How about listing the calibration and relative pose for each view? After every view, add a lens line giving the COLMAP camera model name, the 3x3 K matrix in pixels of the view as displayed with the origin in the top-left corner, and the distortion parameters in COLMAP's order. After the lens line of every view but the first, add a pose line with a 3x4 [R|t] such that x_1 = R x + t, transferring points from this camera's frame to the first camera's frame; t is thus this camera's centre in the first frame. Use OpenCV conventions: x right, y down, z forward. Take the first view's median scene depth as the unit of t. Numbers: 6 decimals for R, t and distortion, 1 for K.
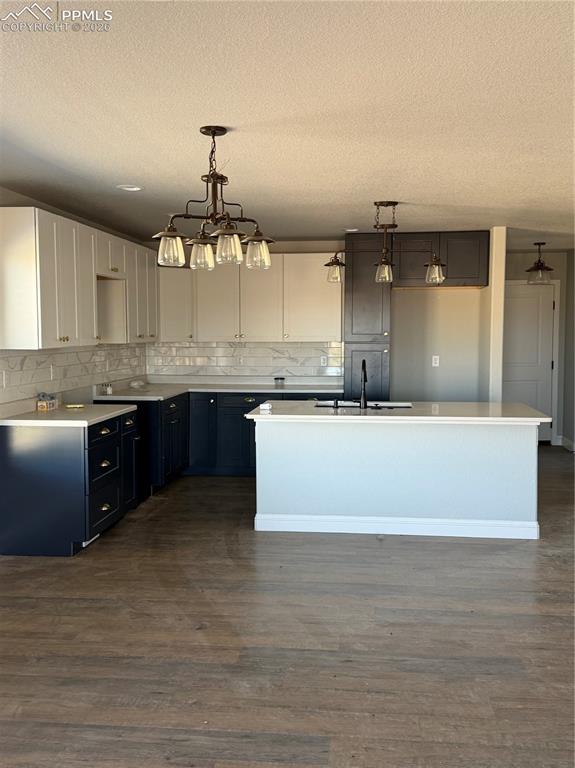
lens RADIAL K [[793.1, 0, 287.5], [0, 793.1, 384.0], [0, 0, 1]] dist [-0.006419, -0.000688]
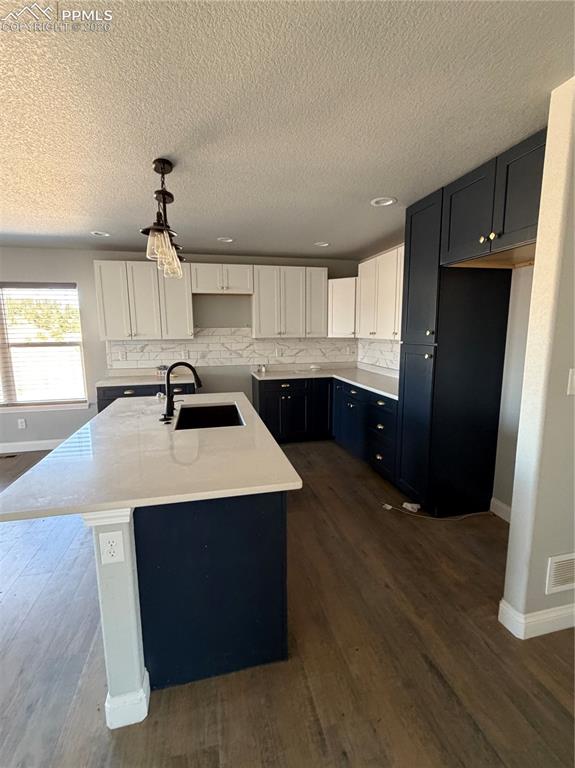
lens RADIAL K [[361.2, 0, 287.5], [0, 361.2, 384.0], [0, 0, 1]] dist [0.001344, 0.000143]
pose [[0.331441, 0.147520, -0.931872, 0.420822], [-0.060154, 0.988995, 0.135168, -0.057113], [0.941556, 0.011255, 0.336667, 0.757281]]
